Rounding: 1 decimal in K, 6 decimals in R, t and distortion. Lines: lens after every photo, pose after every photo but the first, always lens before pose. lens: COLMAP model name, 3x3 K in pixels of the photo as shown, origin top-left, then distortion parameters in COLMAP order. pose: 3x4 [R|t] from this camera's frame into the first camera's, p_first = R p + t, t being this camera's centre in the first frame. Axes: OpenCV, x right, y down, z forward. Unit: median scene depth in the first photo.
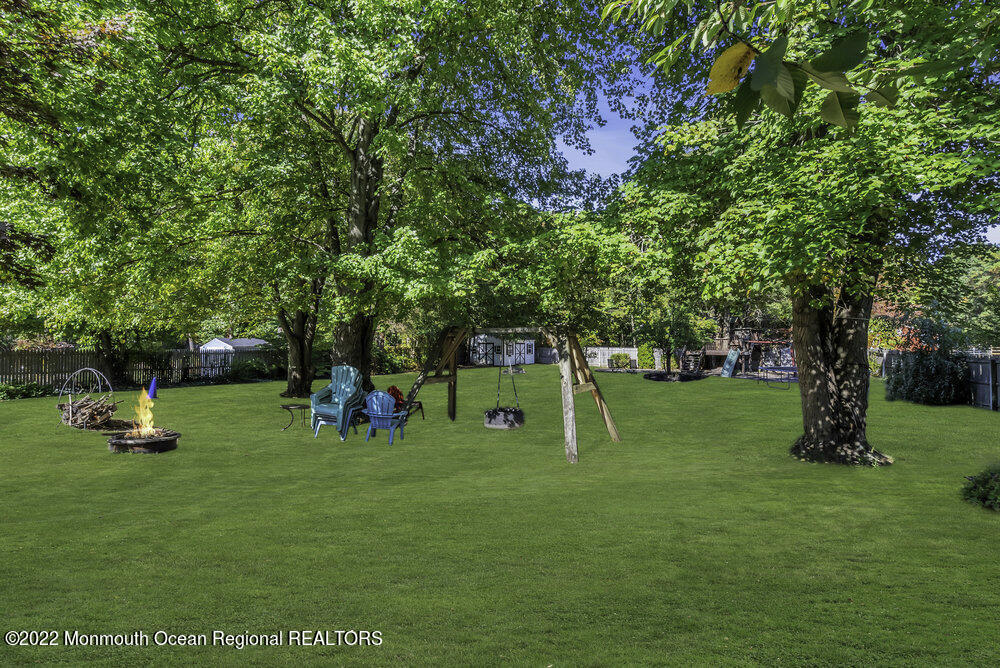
lens RADIAL K [[446.4, 0, 506.5], [0, 446.4, 335.6], [0, 0, 1]] dist [0.001522, -0.000918]
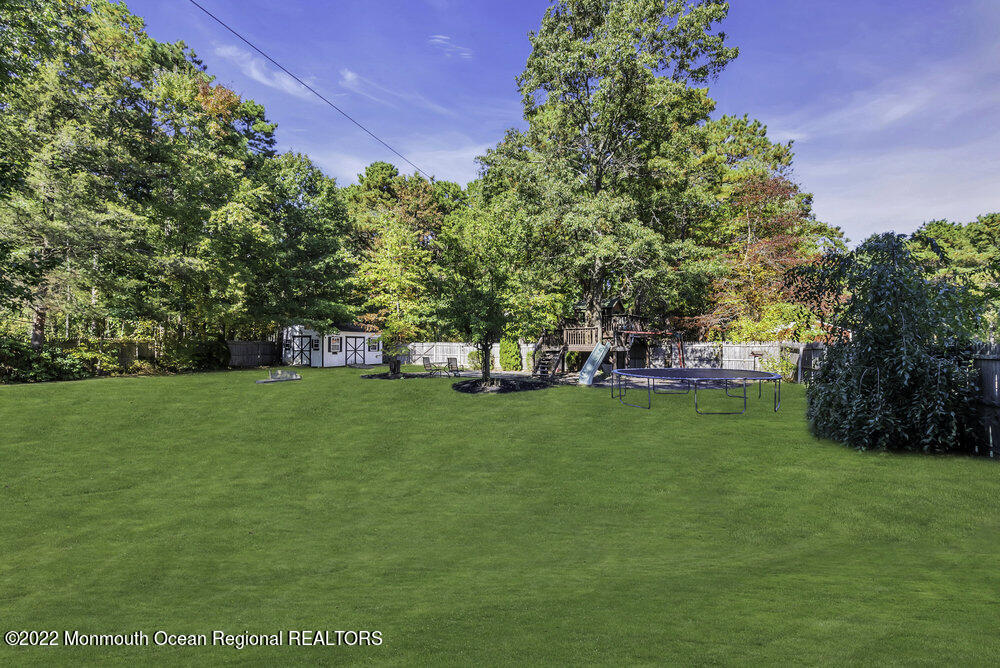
lens RADIAL K [[446.4, 0, 506.5], [0, 446.4, 335.6], [0, 0, 1]] dist [0.001522, -0.000918]
pose [[0.992146, 0.005950, 0.124943, 0.277365], [-0.005934, 0.999982, -0.000496, 0.020801], [-0.124944, -0.000249, 0.992164, 0.334167]]
